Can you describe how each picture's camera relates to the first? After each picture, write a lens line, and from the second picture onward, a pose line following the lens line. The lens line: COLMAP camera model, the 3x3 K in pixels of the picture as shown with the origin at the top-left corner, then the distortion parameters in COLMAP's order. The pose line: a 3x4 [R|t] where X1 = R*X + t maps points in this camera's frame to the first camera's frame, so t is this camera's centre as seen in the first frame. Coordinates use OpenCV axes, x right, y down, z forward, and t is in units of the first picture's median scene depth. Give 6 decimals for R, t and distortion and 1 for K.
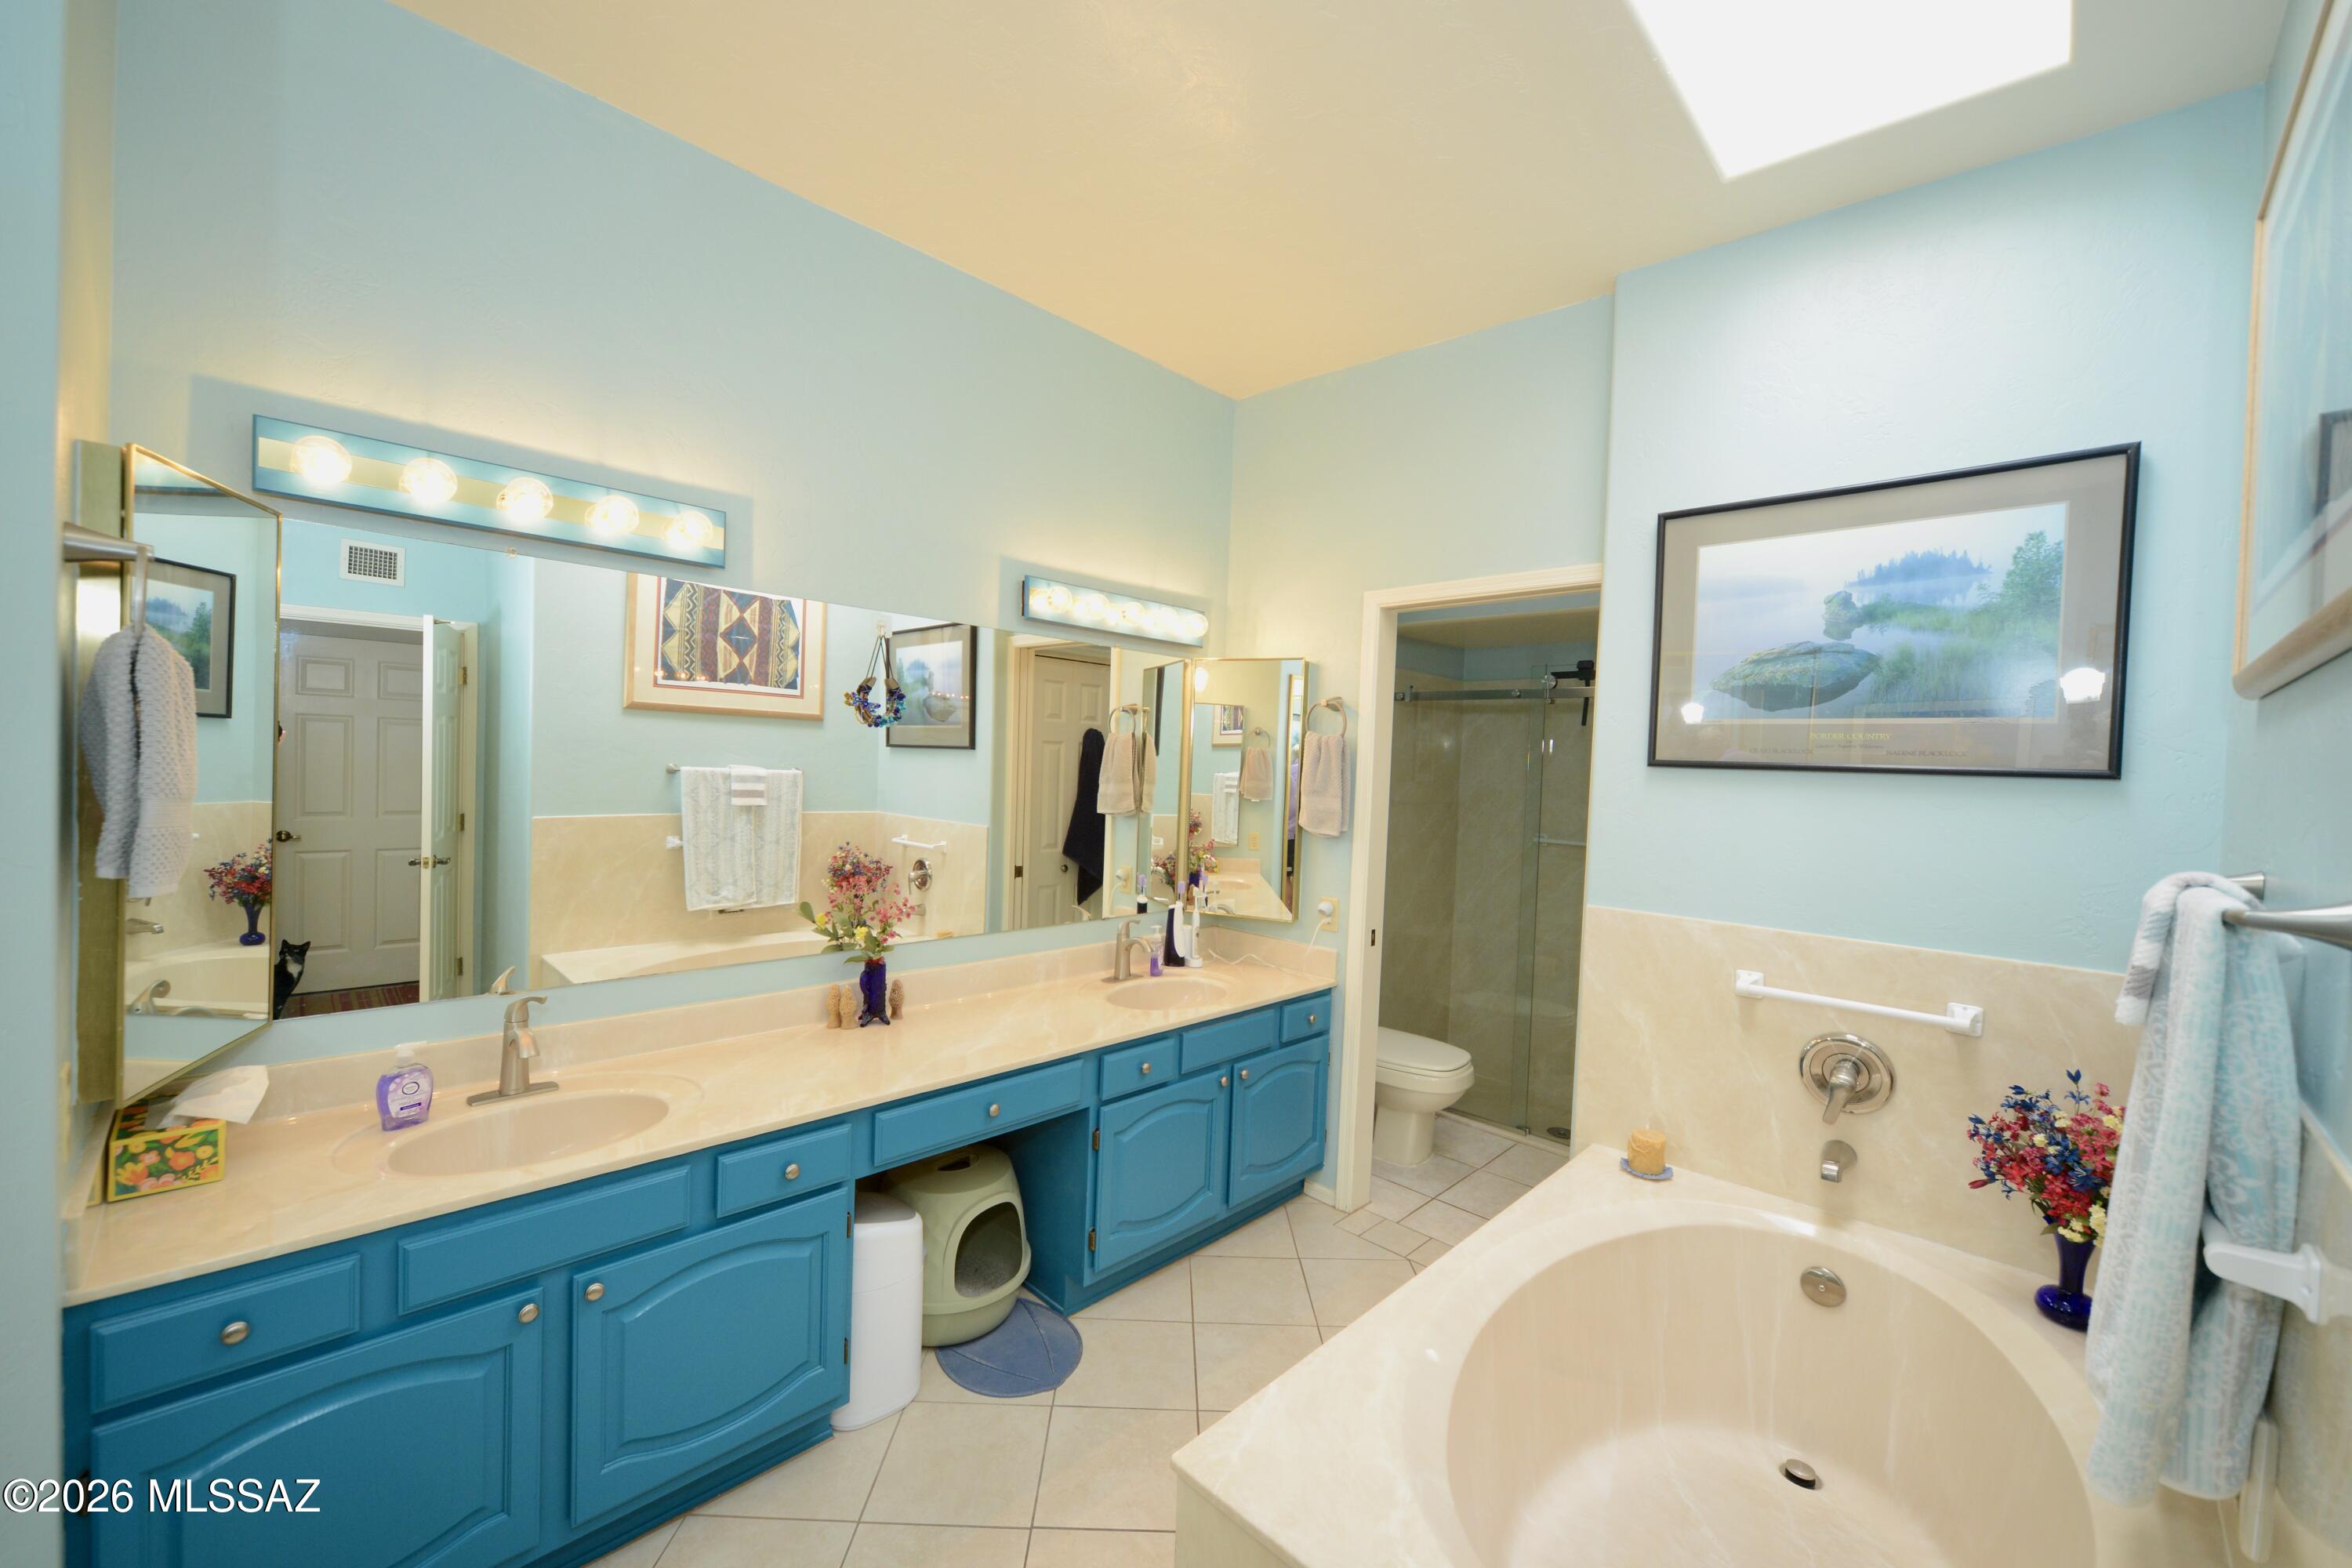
lens RADIAL K [[901.3, 0, 1176.0], [0, 901.3, 784.0], [0, 0, 1]] dist [0.000109, 0.000030]
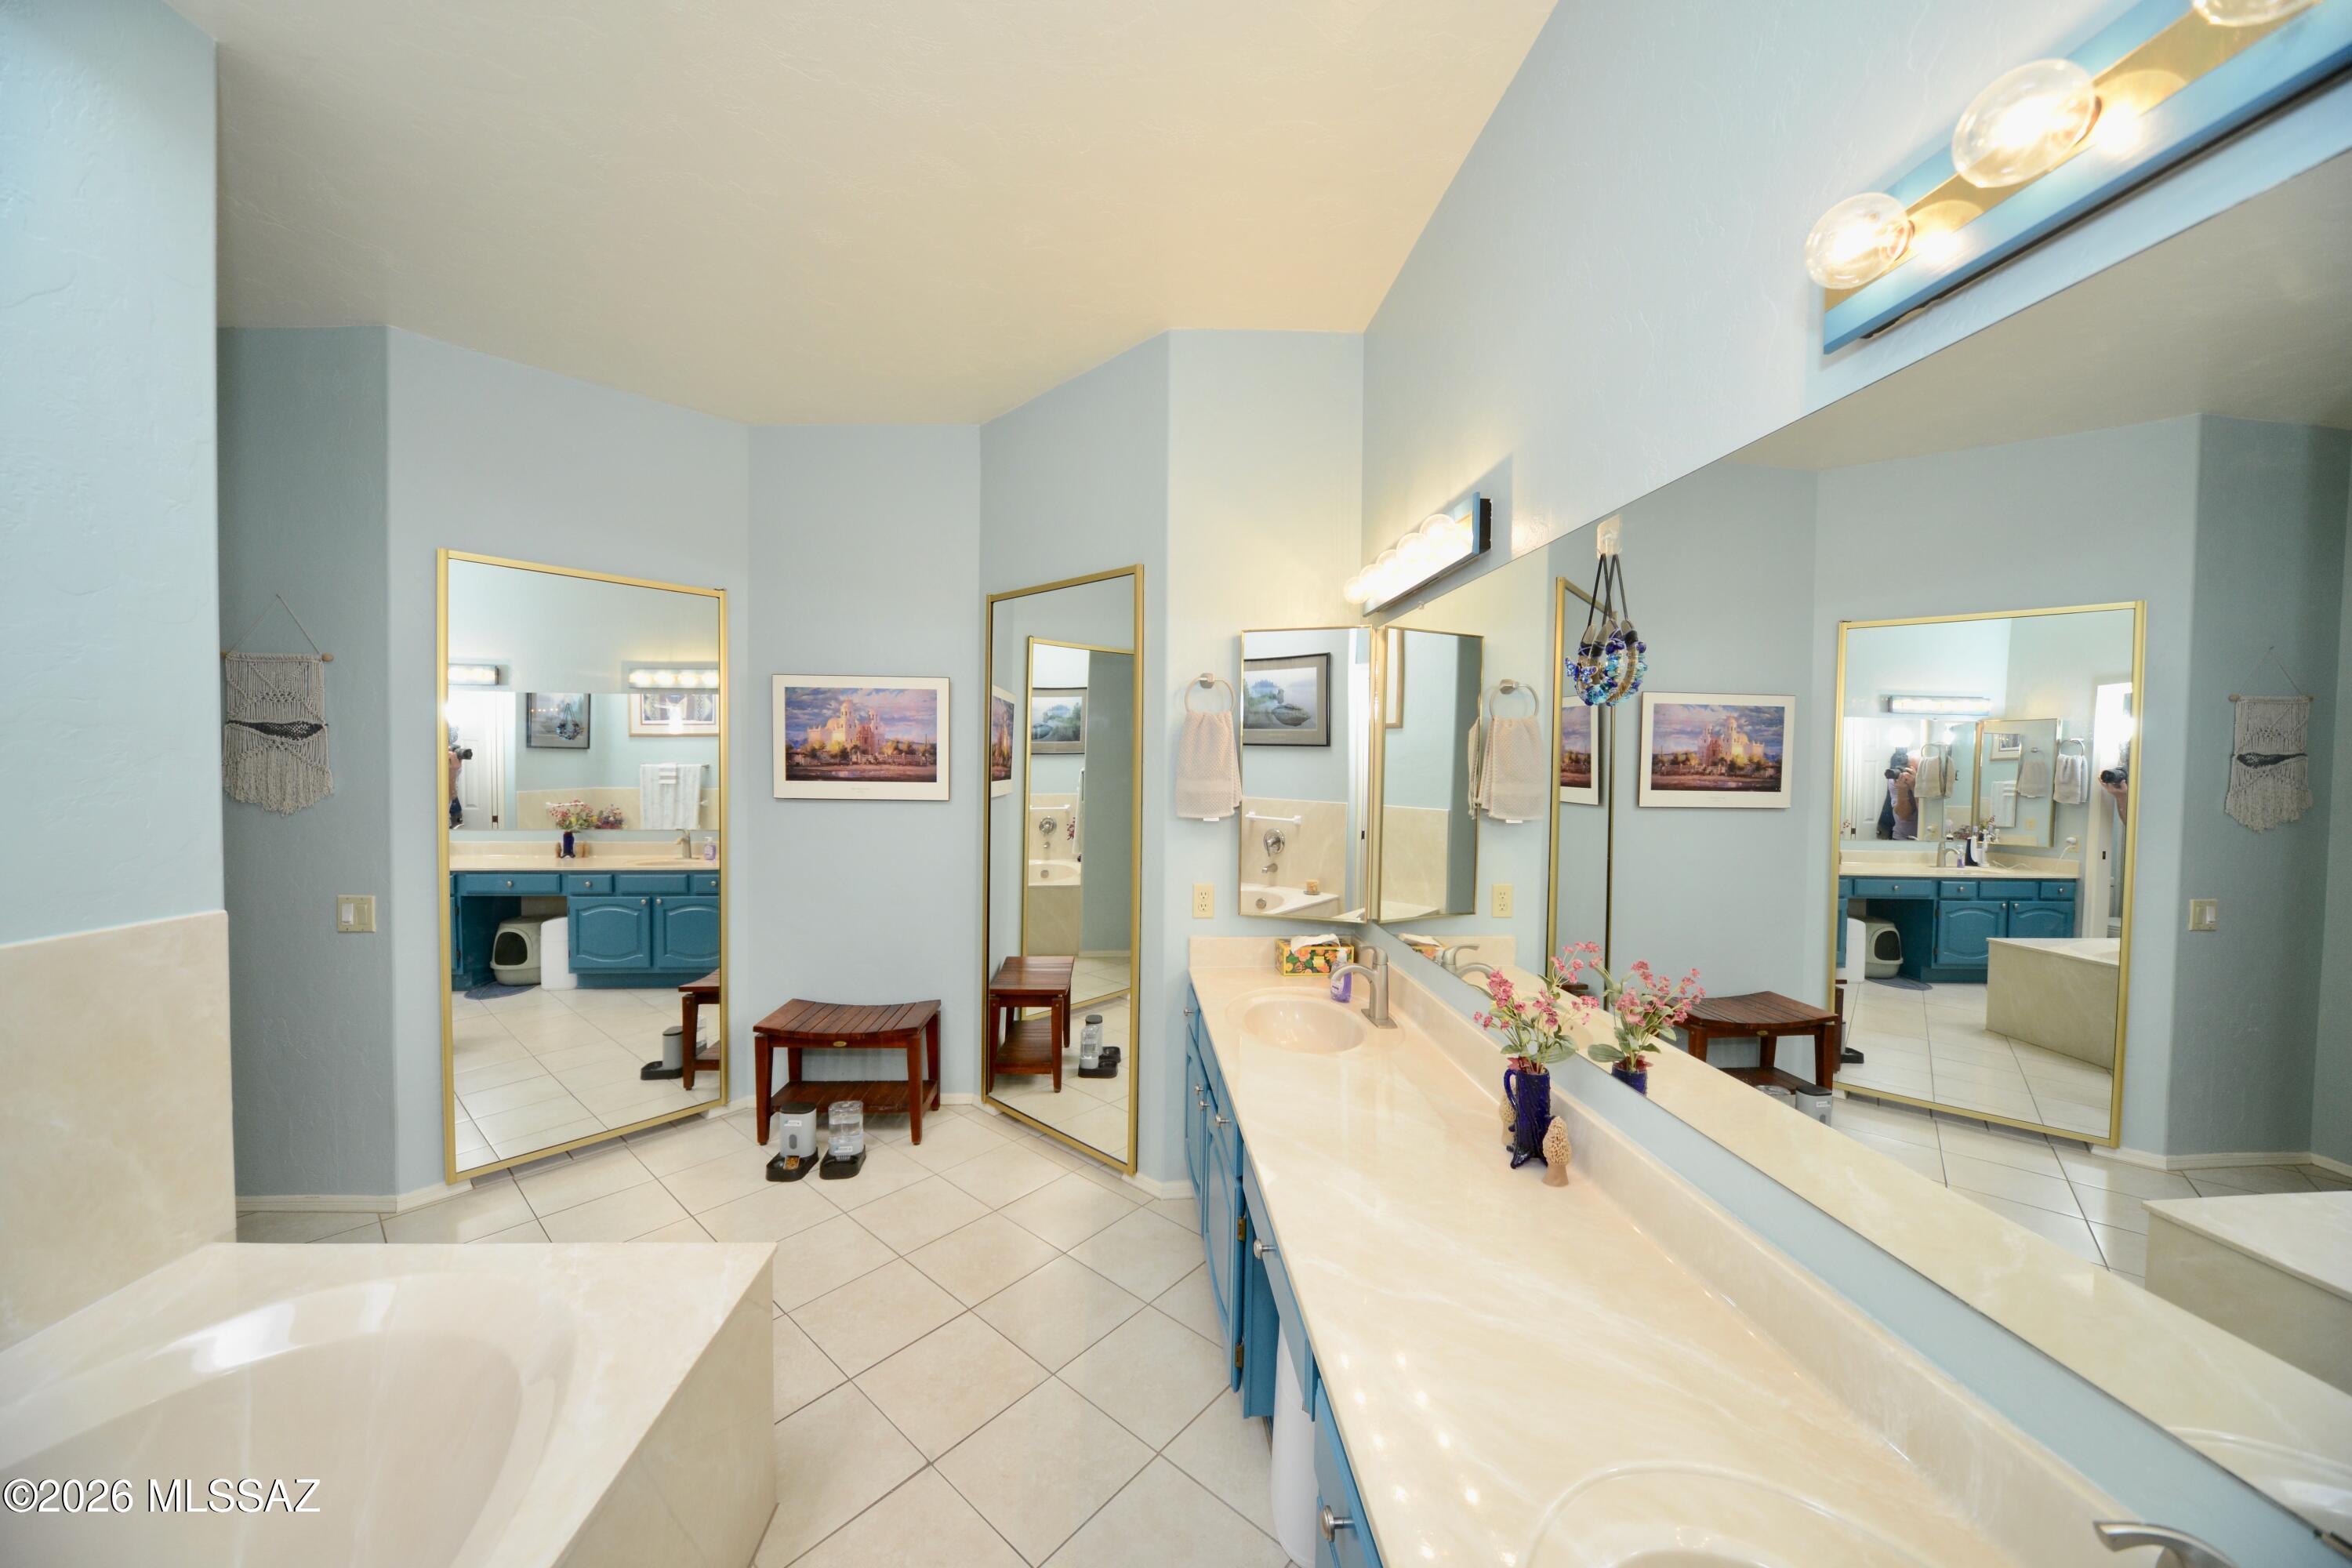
lens RADIAL K [[813.3, 0, 1176.0], [0, 813.3, 784.0], [0, 0, 1]] dist [-0.011809, 0.000130]
pose [[0.736365, -0.003821, -0.676574, -0.103800], [-0.007360, 0.999880, -0.013658, 0.048632], [0.676545, 0.015037, 0.736248, -1.748108]]
